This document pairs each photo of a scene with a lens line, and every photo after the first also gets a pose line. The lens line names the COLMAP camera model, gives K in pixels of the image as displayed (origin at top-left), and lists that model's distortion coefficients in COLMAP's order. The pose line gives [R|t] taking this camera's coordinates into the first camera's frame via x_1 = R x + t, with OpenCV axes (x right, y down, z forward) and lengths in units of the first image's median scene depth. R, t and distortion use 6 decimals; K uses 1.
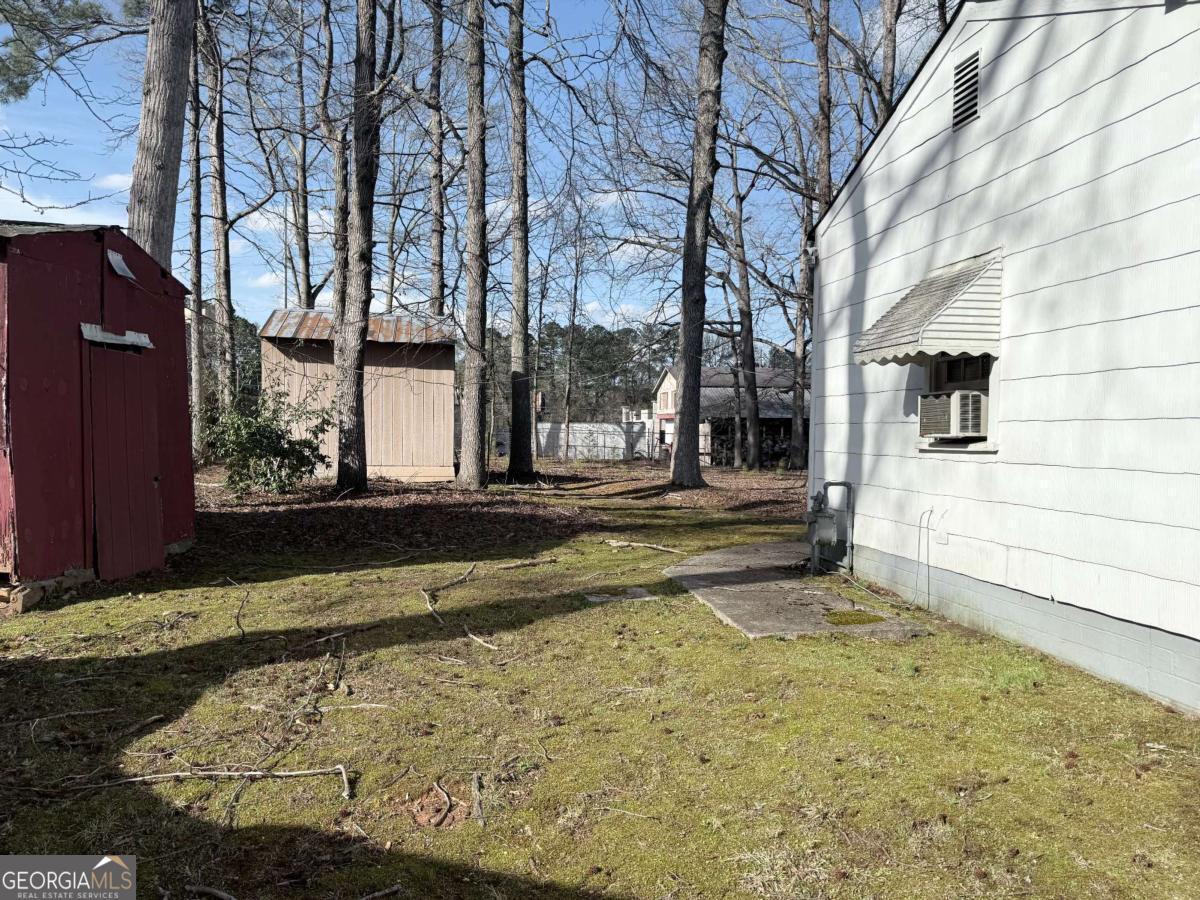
lens RADIAL K [[835.7, 0, 564.7], [0, 835.7, 459.4], [0, 0, 1]] dist [0.030764, -0.002028]
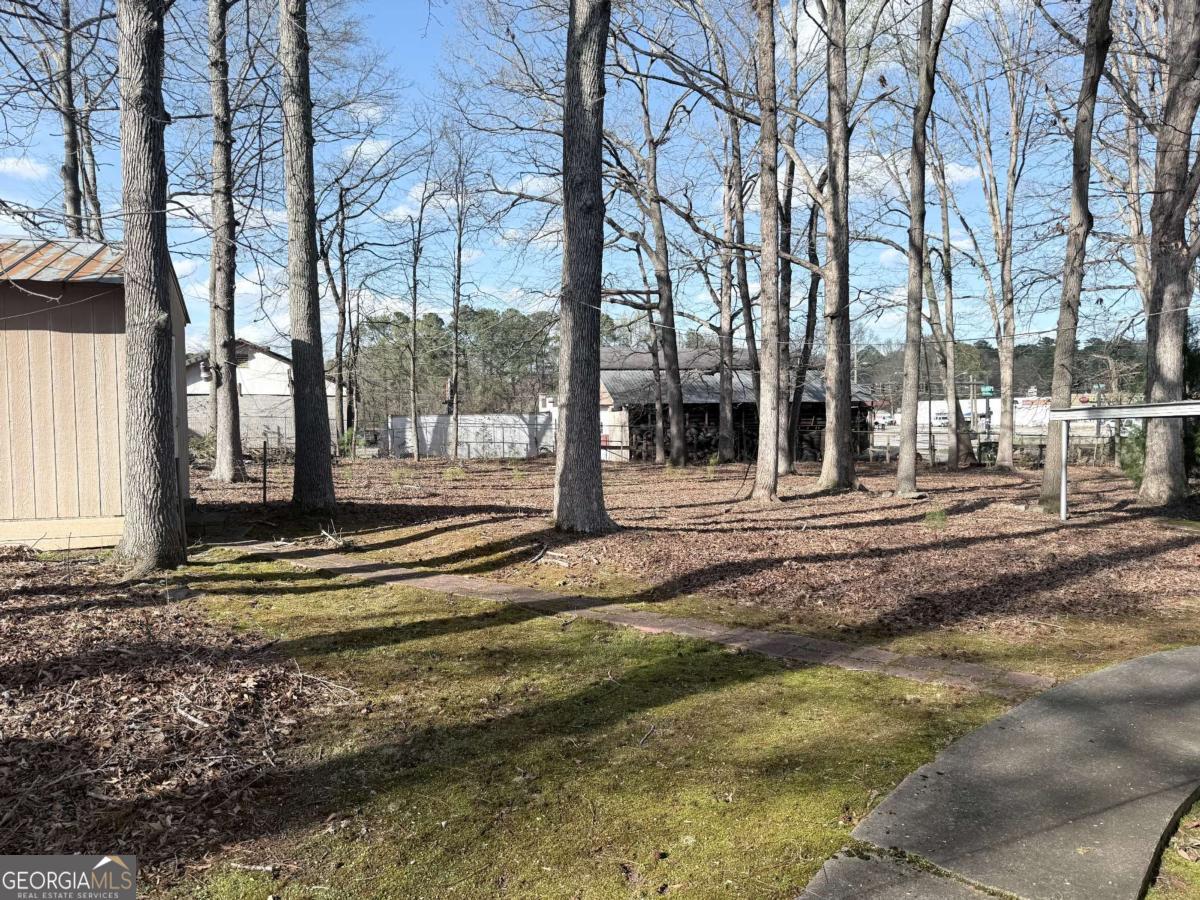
lens RADIAL K [[835.7, 0, 601.5], [0, 835.7, 448.3], [0, 0, 1]] dist [0.030764, -0.002028]
pose [[0.990279, -0.029128, 0.136013, 0.031541], [0.028721, 0.999575, 0.004956, -0.010854], [-0.136099, -0.001001, 0.990695, 0.161442]]
